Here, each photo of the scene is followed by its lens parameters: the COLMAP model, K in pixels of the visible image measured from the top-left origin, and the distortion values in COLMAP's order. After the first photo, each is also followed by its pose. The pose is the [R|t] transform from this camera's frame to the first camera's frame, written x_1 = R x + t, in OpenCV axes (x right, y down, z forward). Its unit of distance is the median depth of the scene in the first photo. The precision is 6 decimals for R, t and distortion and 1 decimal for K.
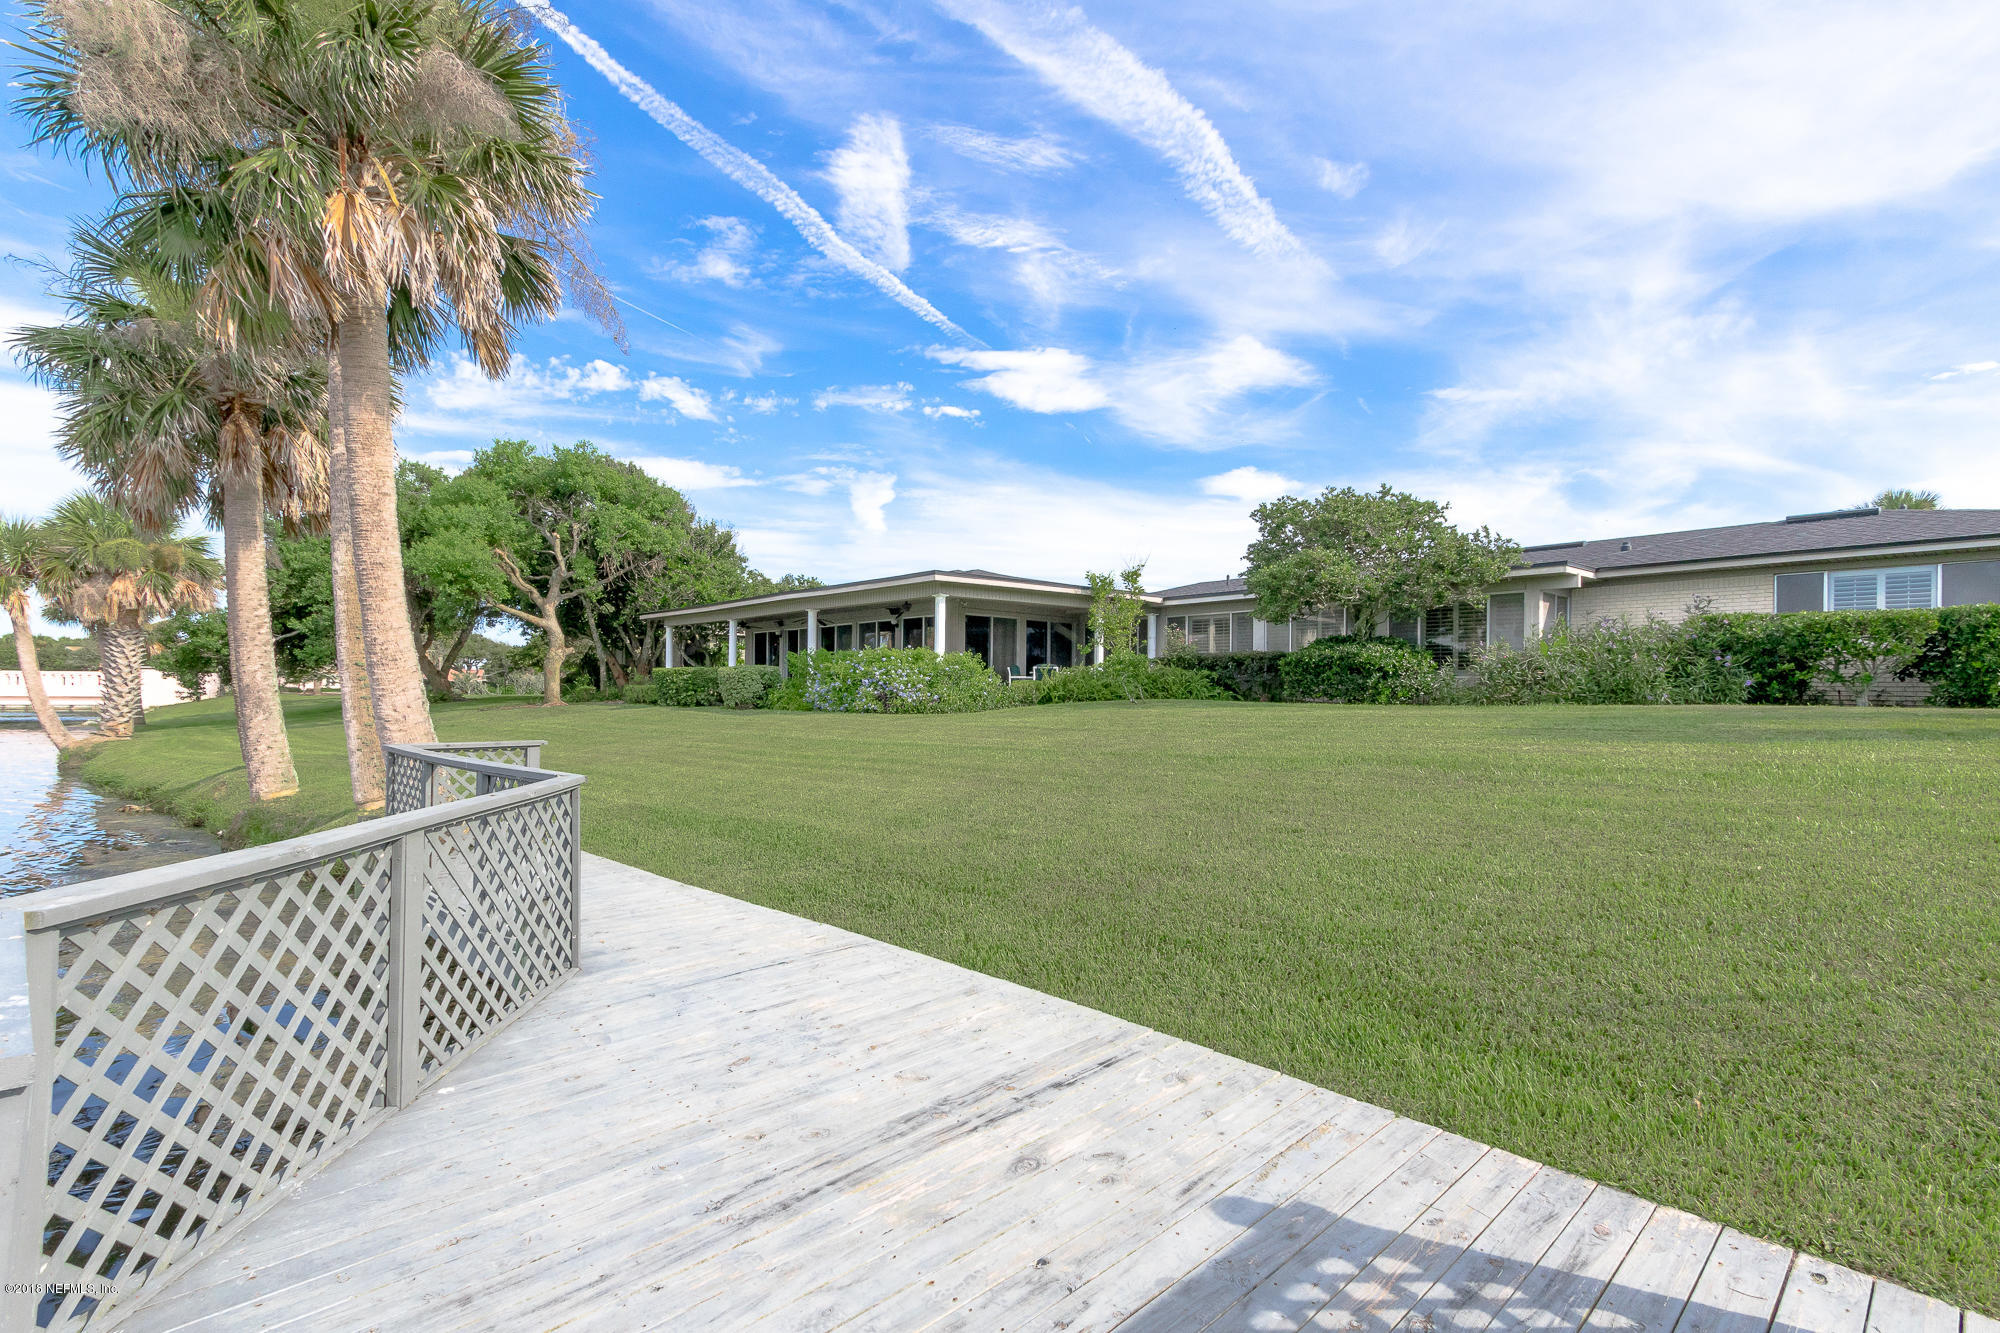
lens RADIAL K [[937.2, 0, 865.5], [0, 937.2, 690.9], [0, 0, 1]] dist [0.000690, -0.000641]
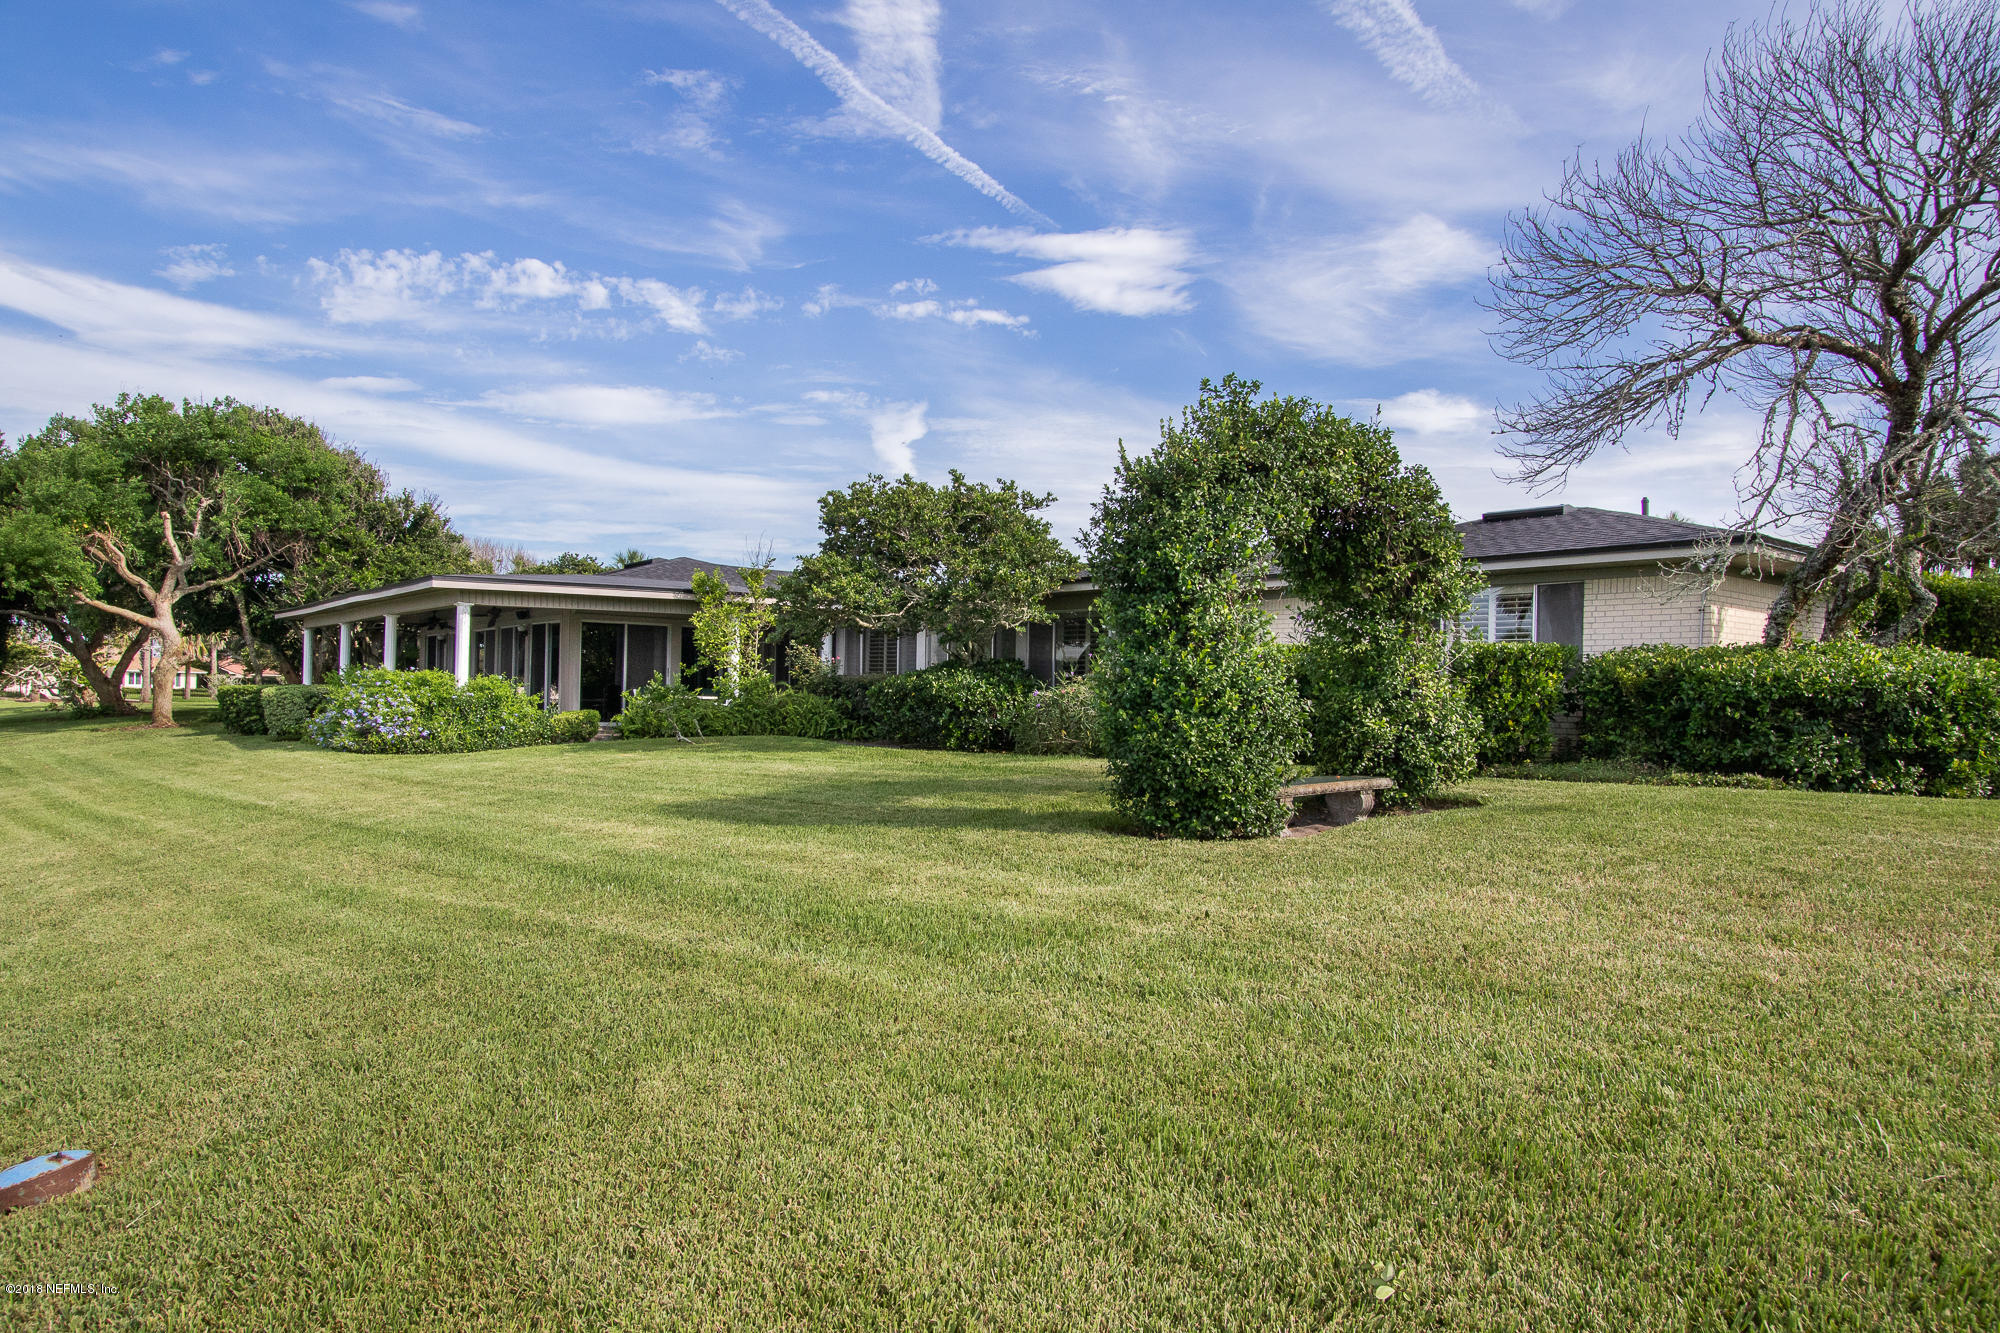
lens RADIAL K [[1299.9, 0, 906.9], [0, 1299.9, 669.2], [0, 0, 1]] dist [-0.123878, 0.166839]
pose [[0.996892, 0.010933, -0.078022, 0.106580], [-0.011985, 0.999843, -0.013027, -0.007253], [0.077868, 0.013922, 0.996866, -0.011138]]
